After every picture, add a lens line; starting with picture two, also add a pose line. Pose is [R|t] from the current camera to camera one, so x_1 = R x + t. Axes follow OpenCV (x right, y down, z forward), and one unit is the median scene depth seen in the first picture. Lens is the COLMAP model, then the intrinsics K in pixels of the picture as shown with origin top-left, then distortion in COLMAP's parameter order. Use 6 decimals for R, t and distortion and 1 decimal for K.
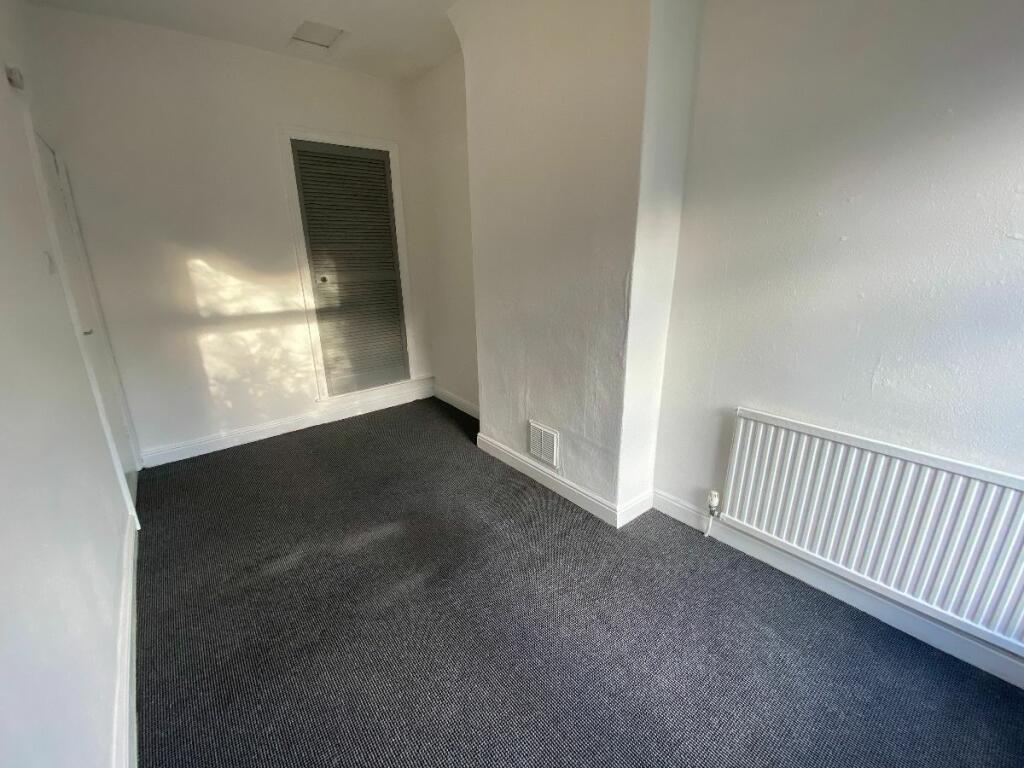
lens RADIAL K [[410.2, 0, 505.2], [0, 410.2, 383.3], [0, 0, 1]] dist [0.027534, -0.026535]
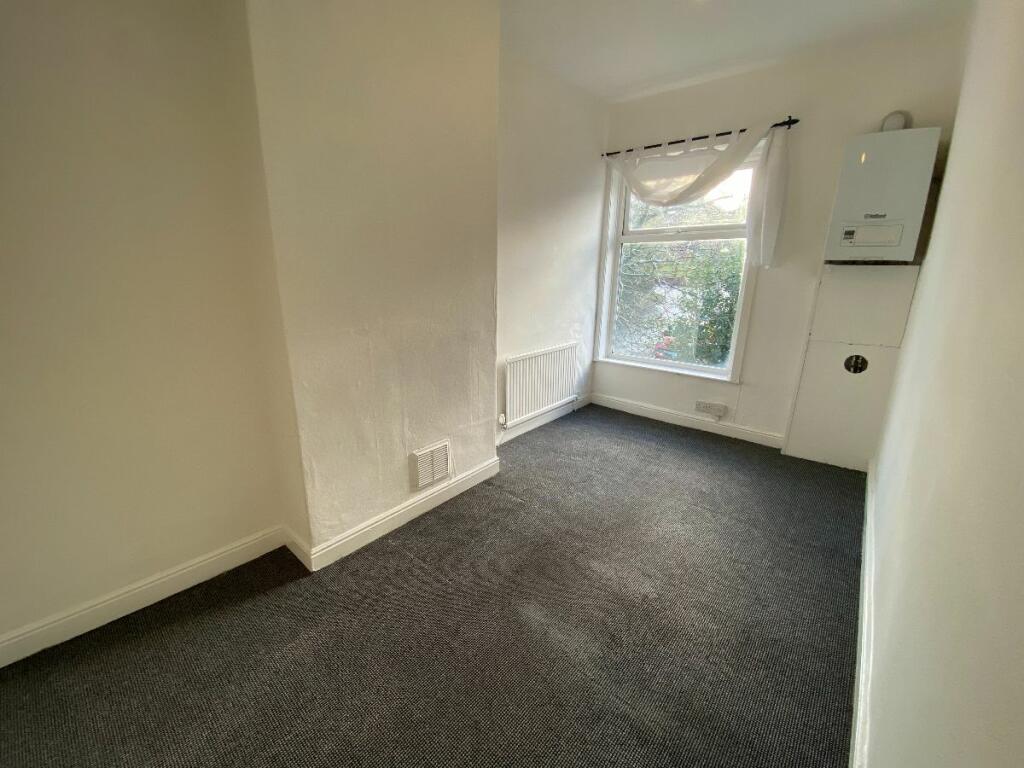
lens RADIAL K [[410.2, 0, 505.2], [0, 410.2, 383.3], [0, 0, 1]] dist [0.027534, -0.026535]
pose [[-0.195727, -0.242420, 0.950223, -0.795182], [0.277704, 0.915600, 0.290788, -0.253316], [-0.940516, 0.320796, -0.111887, 0.884172]]
